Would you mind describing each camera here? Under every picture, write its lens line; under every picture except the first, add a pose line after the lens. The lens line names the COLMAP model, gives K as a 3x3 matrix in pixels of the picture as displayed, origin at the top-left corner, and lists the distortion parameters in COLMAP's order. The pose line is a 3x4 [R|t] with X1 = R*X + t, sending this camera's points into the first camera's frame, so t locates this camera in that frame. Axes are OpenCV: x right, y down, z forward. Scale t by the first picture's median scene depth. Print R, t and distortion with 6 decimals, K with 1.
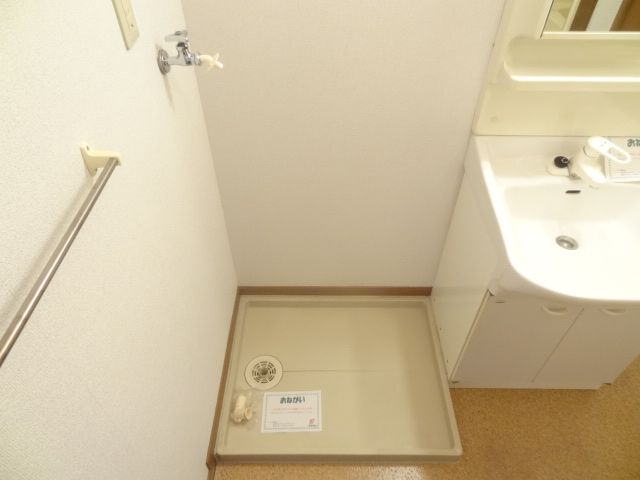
lens RADIAL K [[429.8, 0, 320.4], [0, 429.8, 238.3], [0, 0, 1]] dist [0.001626, 0.002705]
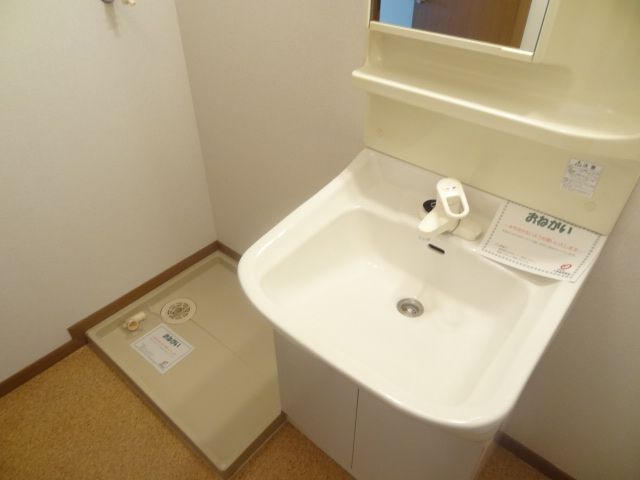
lens RADIAL K [[454.7, 0, 318.4], [0, 454.7, 241.5], [0, 0, 1]] dist [0.002902, 0.000036]
pose [[0.758941, 0.396800, -0.516293, 0.838748], [-0.436495, 0.898381, 0.048816, -0.068018], [0.483198, 0.188310, 0.855020, 0.204718]]
